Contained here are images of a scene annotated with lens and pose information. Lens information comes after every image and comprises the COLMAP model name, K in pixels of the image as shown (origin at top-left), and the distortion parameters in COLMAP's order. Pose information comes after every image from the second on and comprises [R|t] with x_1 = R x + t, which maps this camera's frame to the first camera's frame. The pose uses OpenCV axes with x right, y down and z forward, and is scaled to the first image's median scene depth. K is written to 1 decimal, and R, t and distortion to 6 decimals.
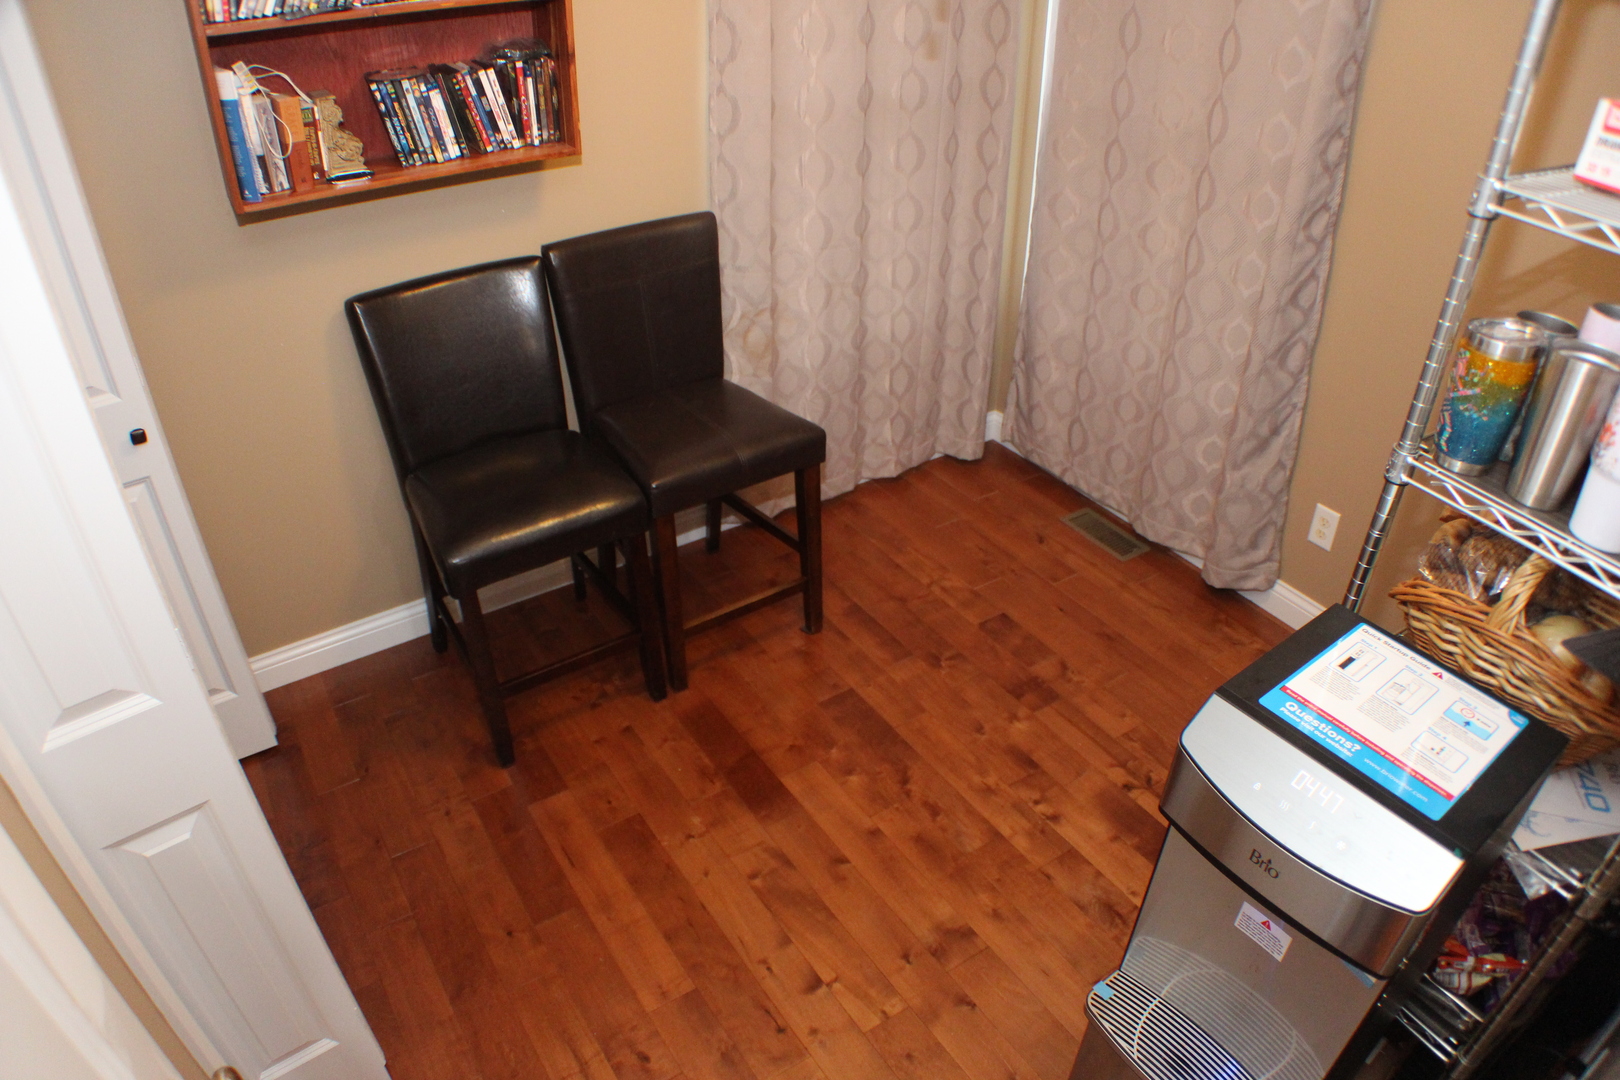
lens RADIAL K [[1076.6, 0, 813.3], [0, 1076.6, 604.5], [0, 0, 1]] dist [-0.200597, 0.073101]
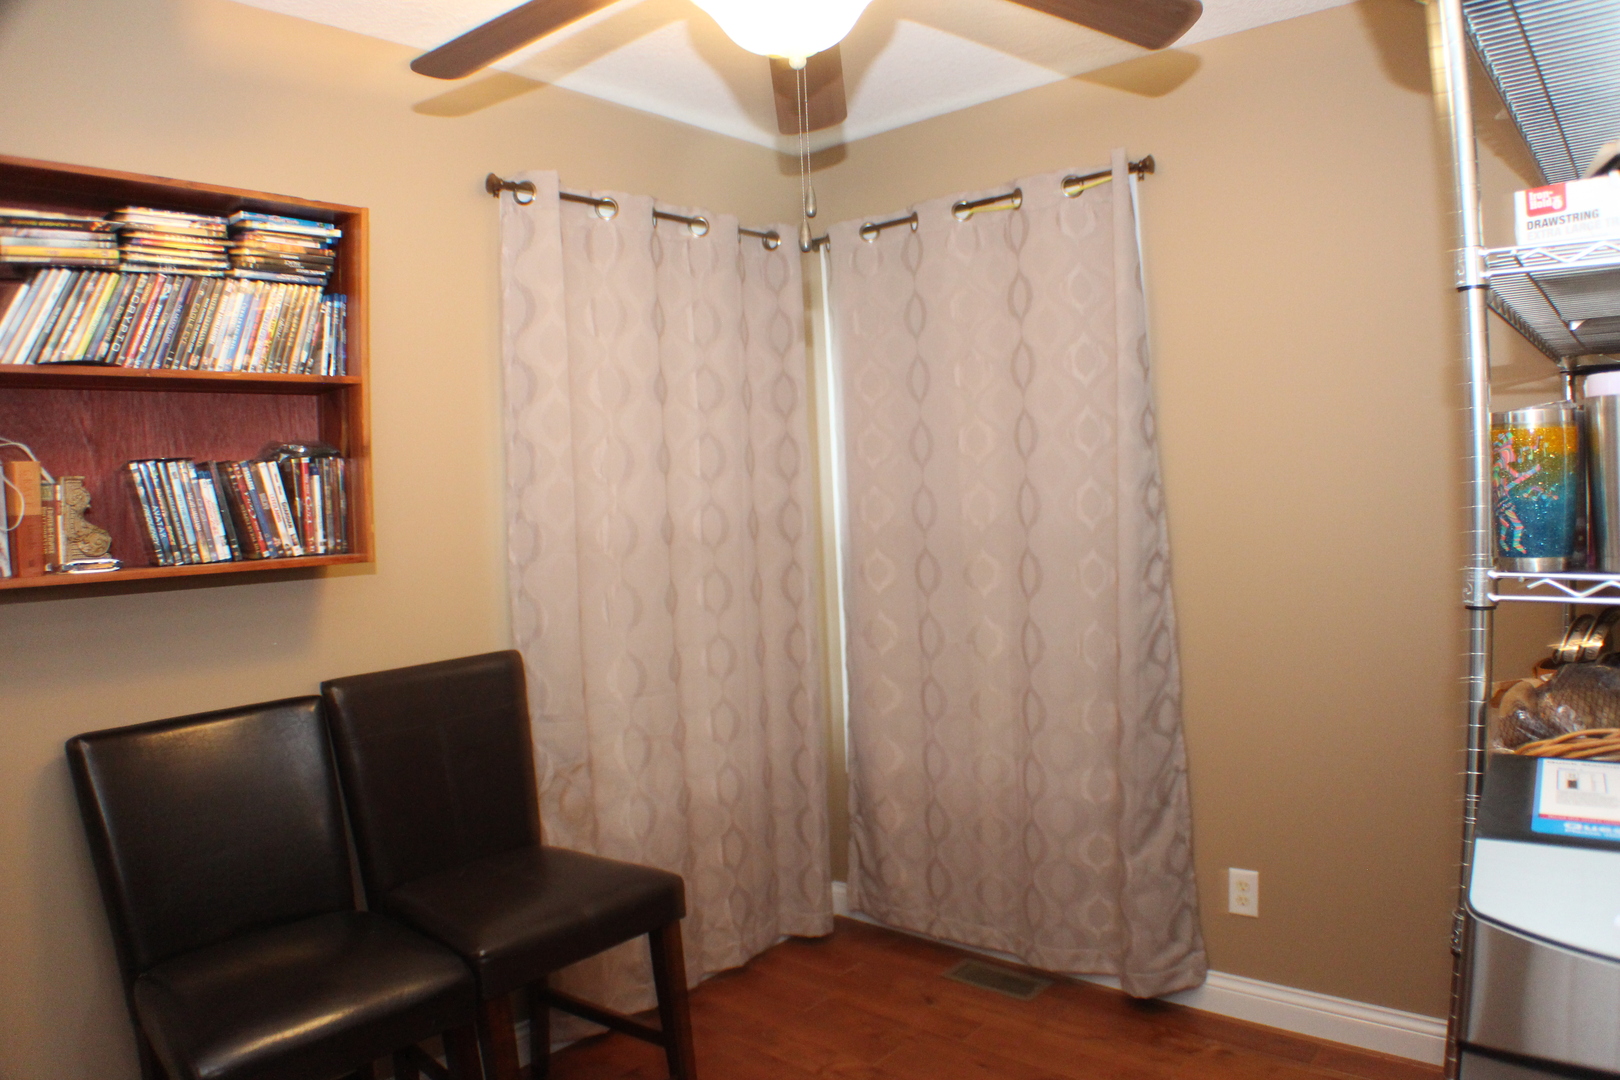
lens RADIAL K [[1076.6, 0, 813.3], [0, 1076.6, 604.5], [0, 0, 1]] dist [-0.200597, 0.073101]
pose [[0.960235, -0.076587, 0.268485, -0.088121], [0.206467, 0.842114, -0.498211, 0.082086], [-0.187938, 0.533833, 0.824440, 0.187884]]
